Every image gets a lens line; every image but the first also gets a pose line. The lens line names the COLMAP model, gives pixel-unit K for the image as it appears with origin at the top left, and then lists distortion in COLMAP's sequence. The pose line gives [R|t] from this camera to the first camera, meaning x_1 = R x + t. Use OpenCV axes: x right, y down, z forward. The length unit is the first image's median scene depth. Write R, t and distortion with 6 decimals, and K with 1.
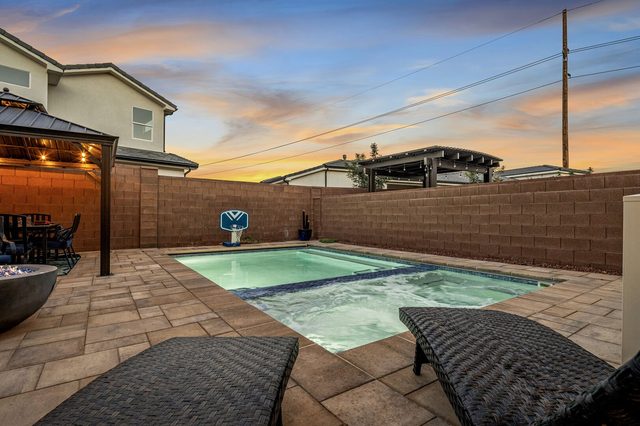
lens RADIAL K [[306.1, 0, 320.0], [0, 306.1, 213.0], [0, 0, 1]] dist [0.000641, 0.000196]
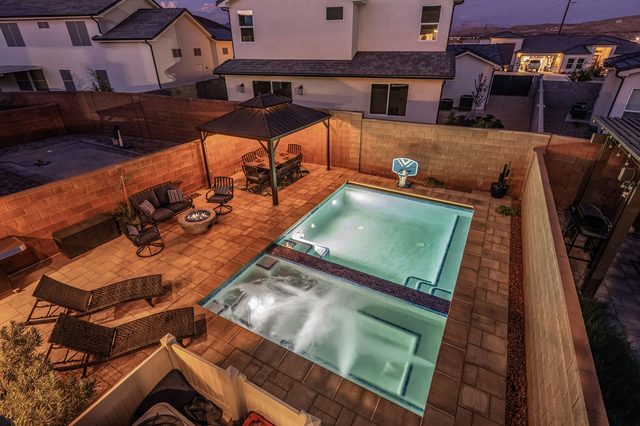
lens RADIAL K [[306.1, 0, 320.0], [0, 306.1, 213.0], [0, 0, 1]] dist [0.000641, 0.000196]
pose [[0.434983, 0.422739, -0.795036, 0.578443], [0.016342, 0.879091, 0.476374, -0.384490], [0.900291, -0.220207, 0.375481, 0.260641]]
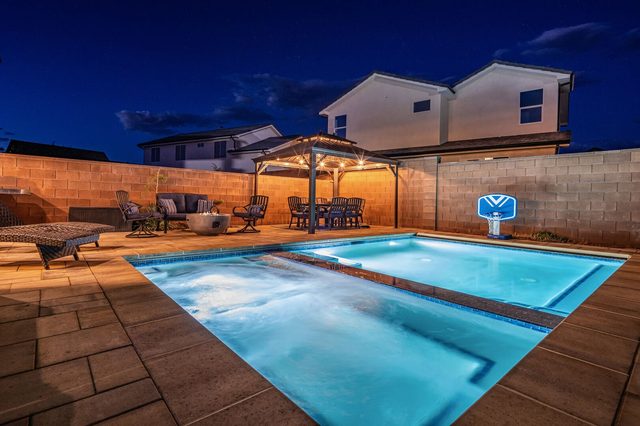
lens RADIAL K [[310.2, 0, 320.4], [0, 310.2, 205.7], [0, 0, 1]] dist [0.001698, -0.000451]
pose [[0.102043, 0.013112, -0.994694, 0.502328], [-0.016947, 0.999791, 0.011441, 0.019545], [0.994636, 0.015690, 0.102244, 0.472172]]
